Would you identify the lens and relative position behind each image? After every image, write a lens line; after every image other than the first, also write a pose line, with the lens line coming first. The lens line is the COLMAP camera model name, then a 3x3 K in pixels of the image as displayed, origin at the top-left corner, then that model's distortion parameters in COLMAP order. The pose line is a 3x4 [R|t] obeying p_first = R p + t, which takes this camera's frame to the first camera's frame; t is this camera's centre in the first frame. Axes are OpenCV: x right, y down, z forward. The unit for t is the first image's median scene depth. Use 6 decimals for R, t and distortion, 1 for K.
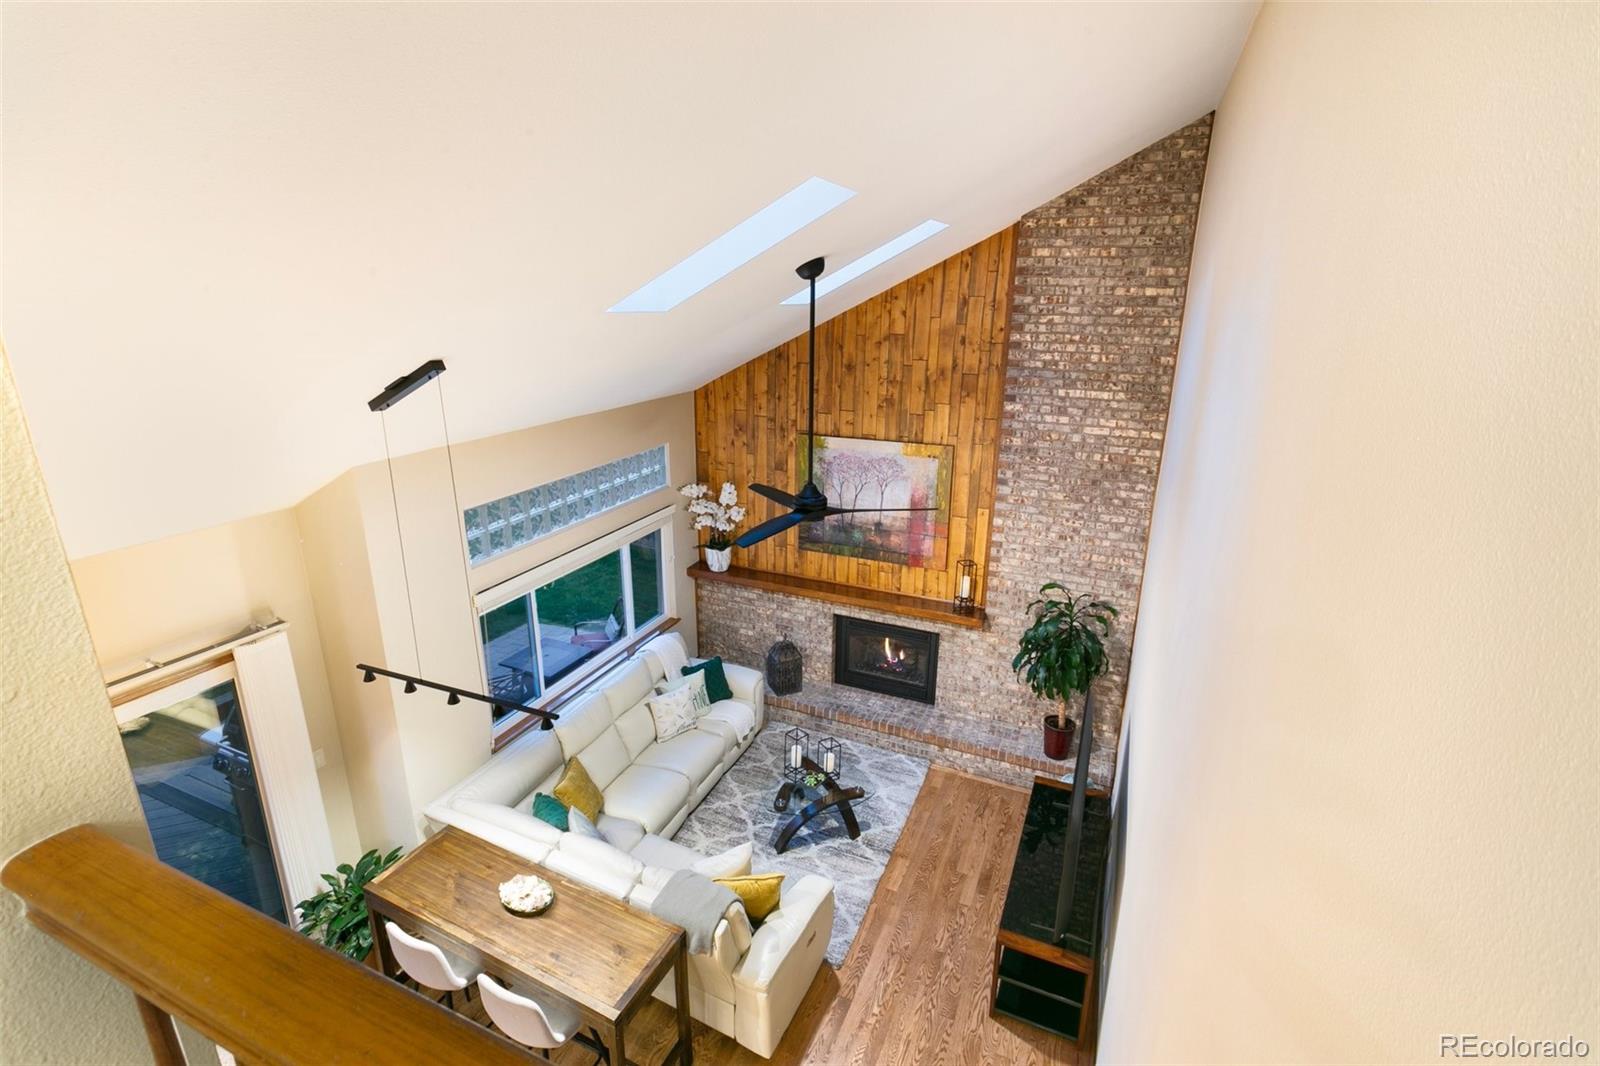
lens RADIAL K [[754.1, 0, 796.1], [0, 754.1, 523.1], [0, 0, 1]] dist [-0.001949, 0.002811]
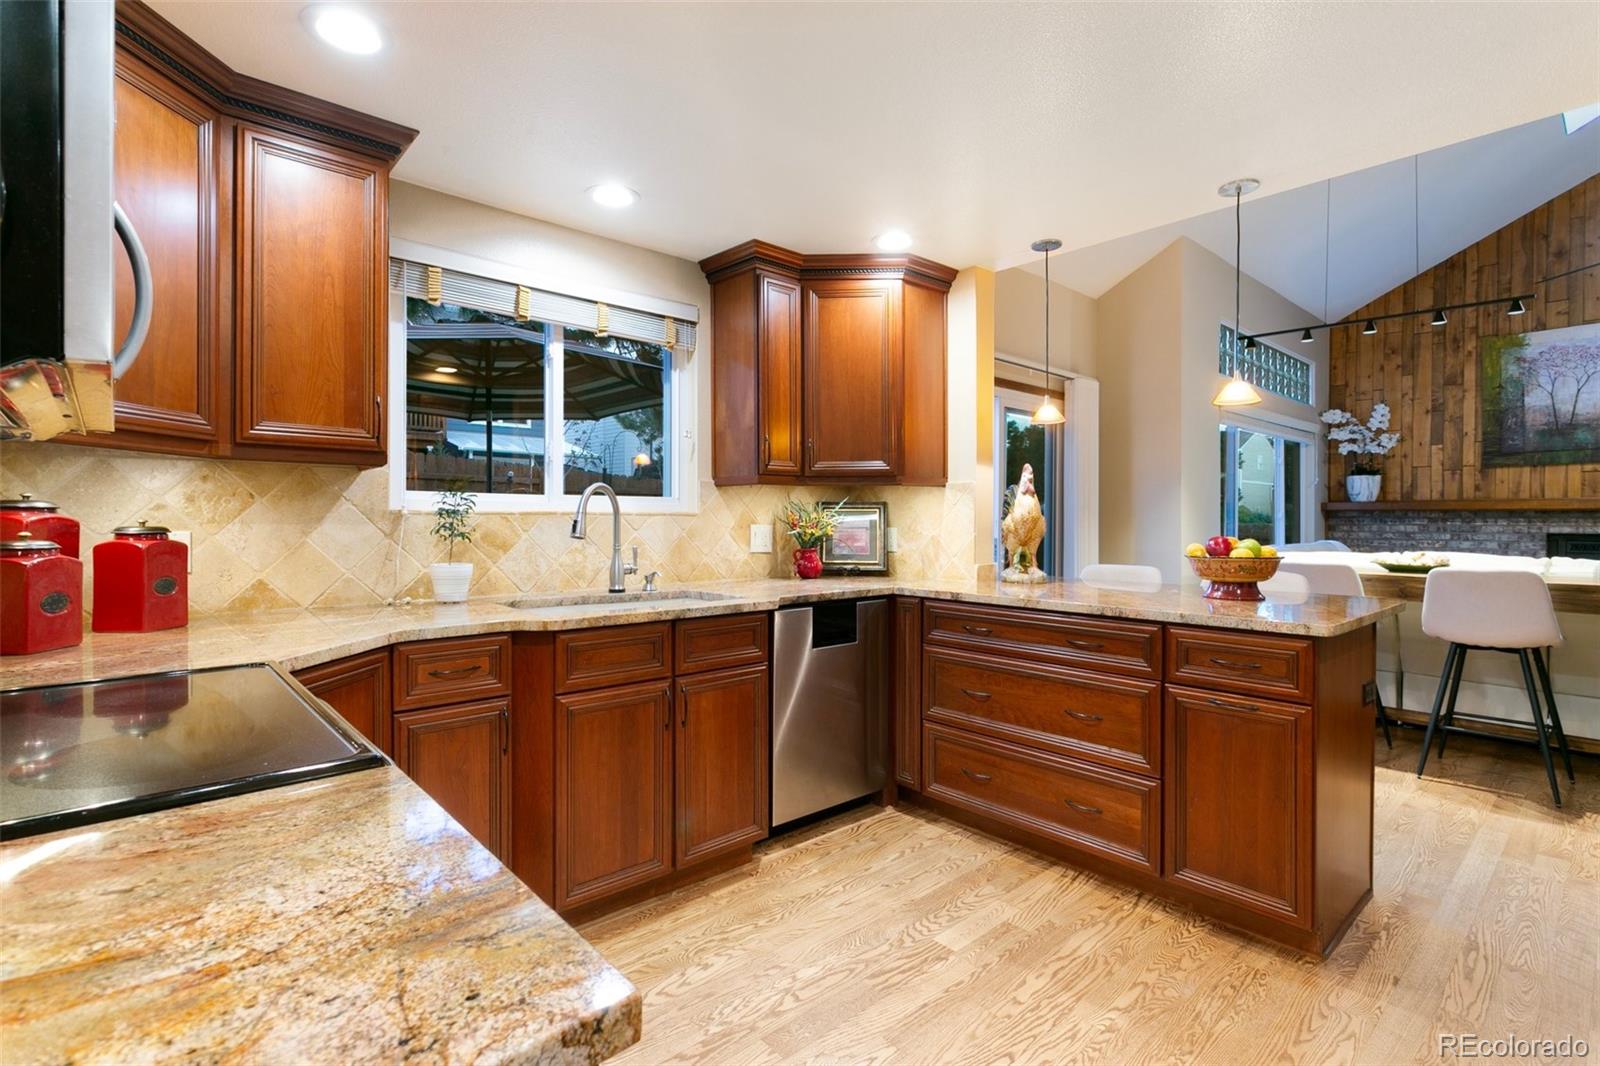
lens RADIAL K [[754.1, 0, 781.9], [0, 754.1, 525.9], [0, 0, 1]] dist [-0.001949, 0.002811]
pose [[0.910727, -0.003427, -0.412994, -0.454970], [-0.117883, 0.956211, -0.267887, 0.518596], [0.395828, 0.292657, 0.870444, -0.118827]]
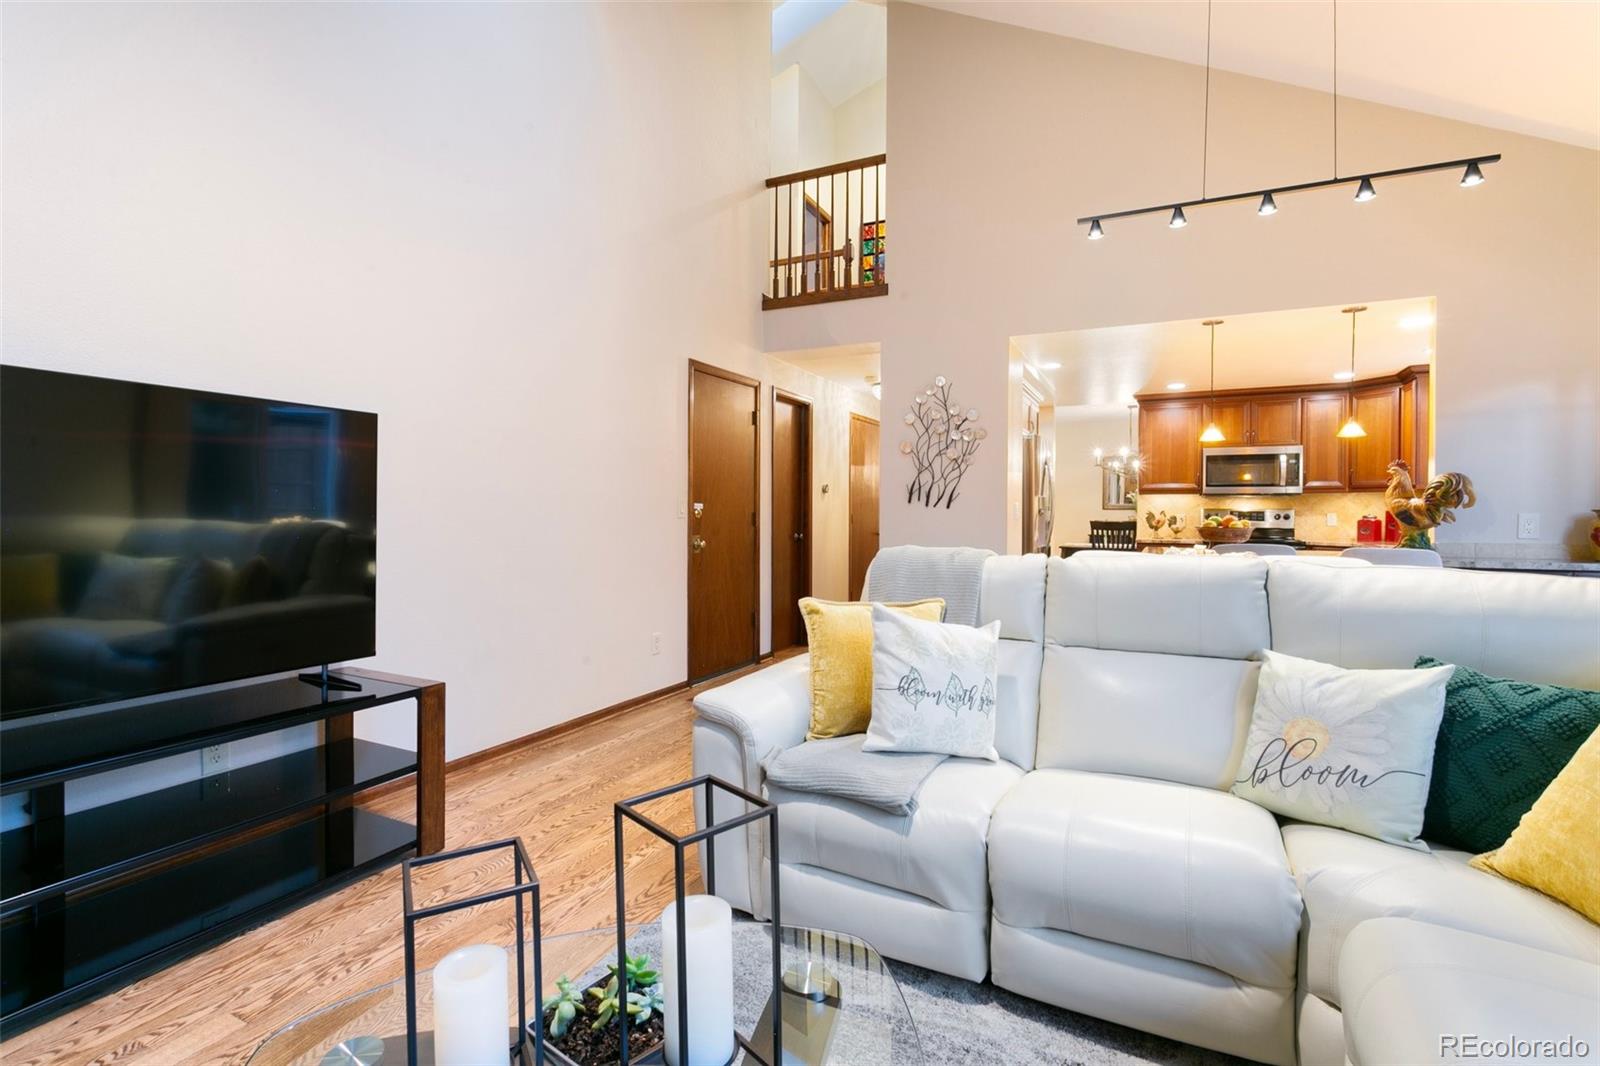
lens RADIAL K [[754.1, 0, 797.6], [0, 754.1, 519.5], [0, 0, 1]] dist [-0.001949, 0.002811]
pose [[-0.999112, -0.015589, 0.039134, -0.022691], [-0.002821, 0.951679, 0.307081, 0.169760], [-0.042030, 0.306698, -0.950878, 1.040585]]
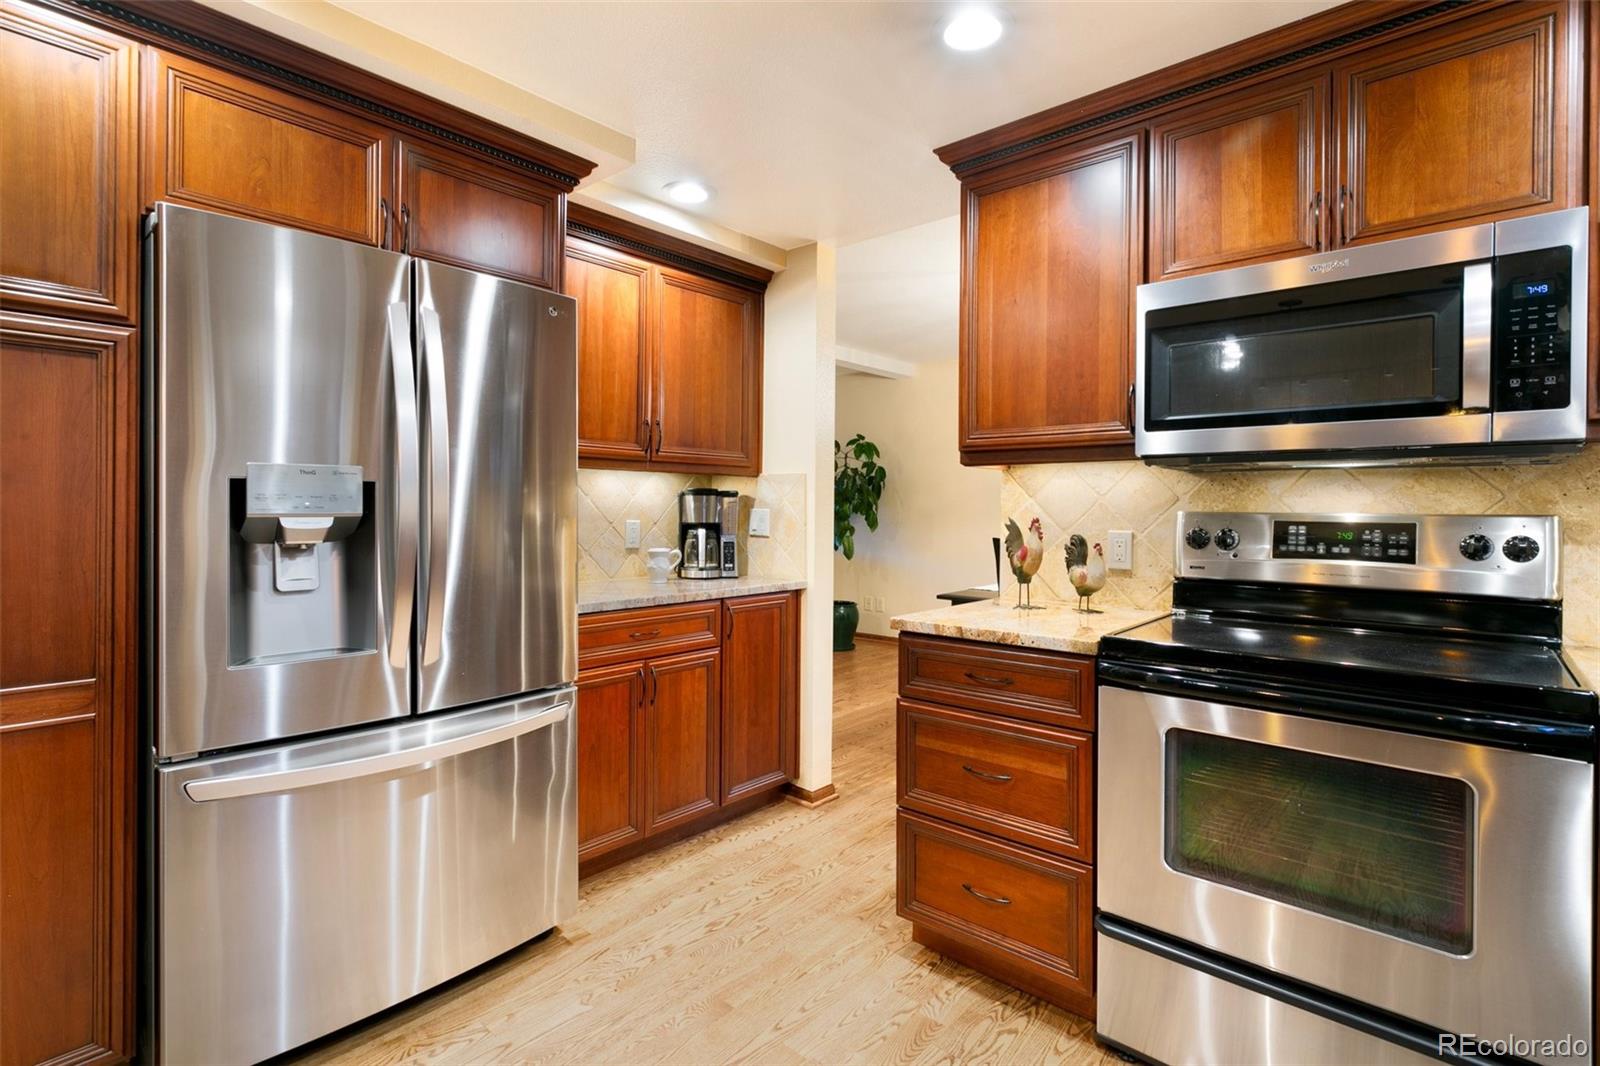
lens RADIAL K [[754.1, 0, 798.8], [0, 754.1, 507.5], [0, 0, 1]] dist [-0.001949, 0.002811]
pose [[-0.949665, -0.014444, 0.312934, -0.555236], [0.079299, 0.955318, 0.284744, 0.402572], [-0.303065, 0.295227, -0.906087, 0.243410]]
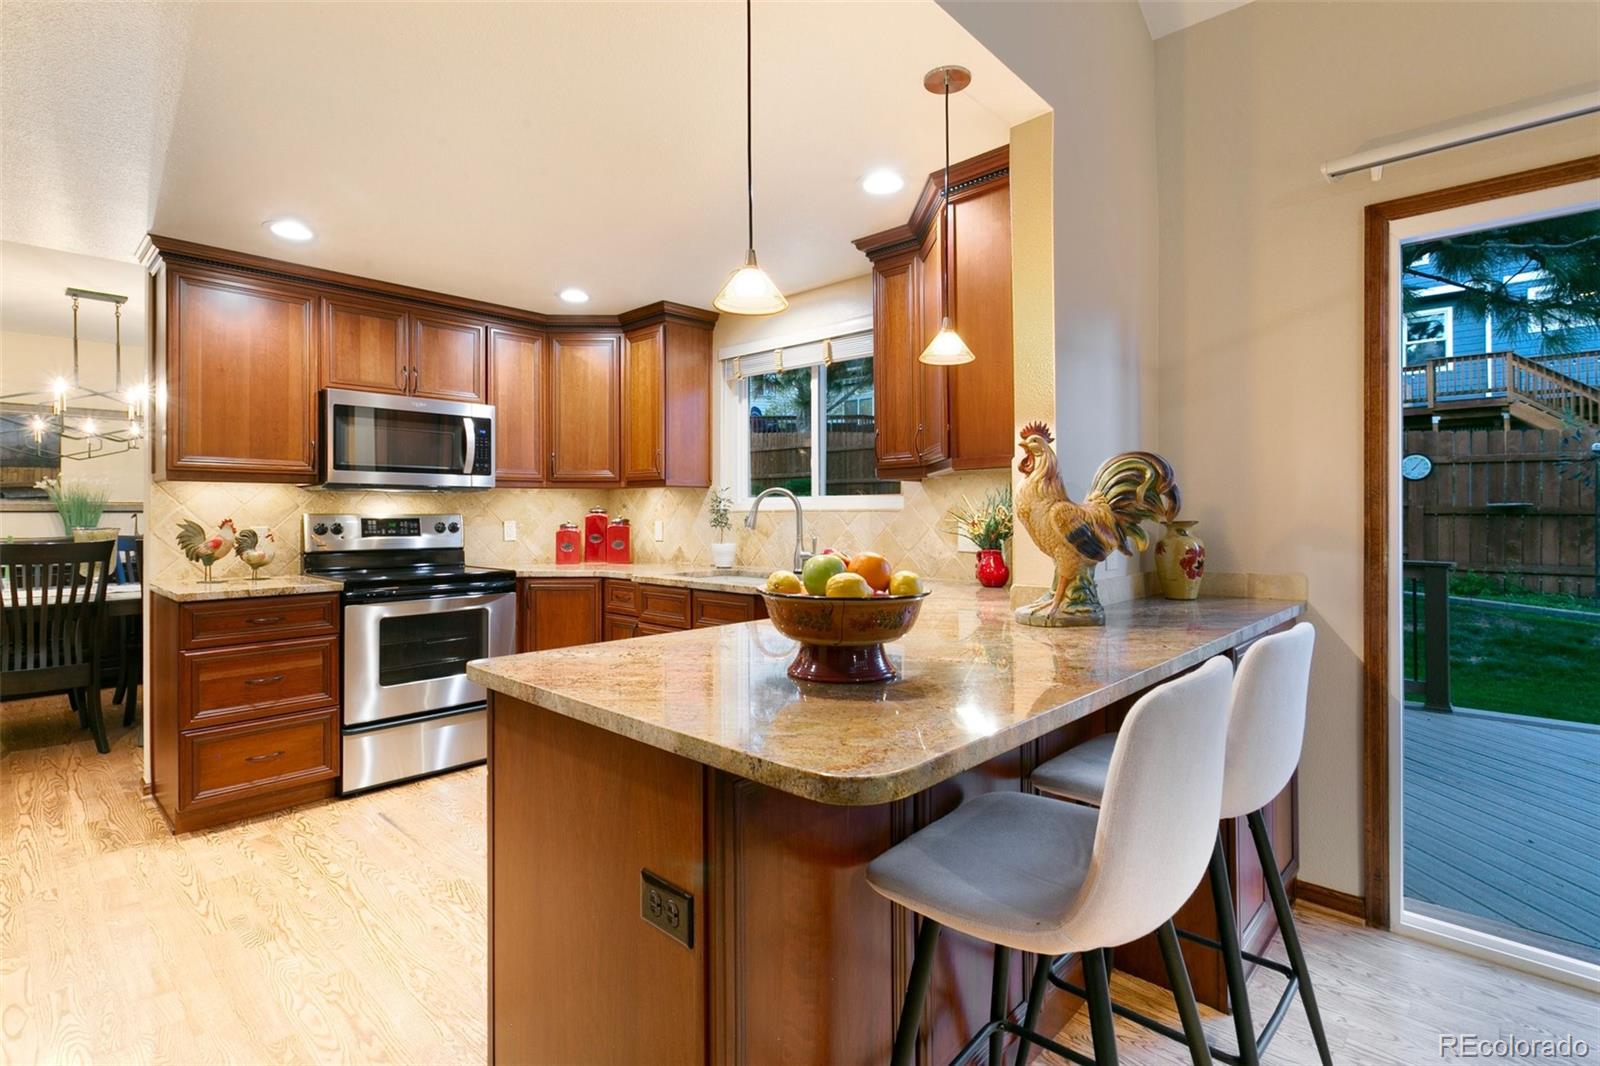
lens RADIAL K [[754.1, 0, 774.1], [0, 754.1, 512.2], [0, 0, 1]] dist [-0.001949, 0.002811]
pose [[-0.347099, -0.009383, -0.937781, -0.190353], [-0.282594, 0.954519, 0.095045, 0.357268], [0.894238, 0.298002, -0.333965, 0.397639]]
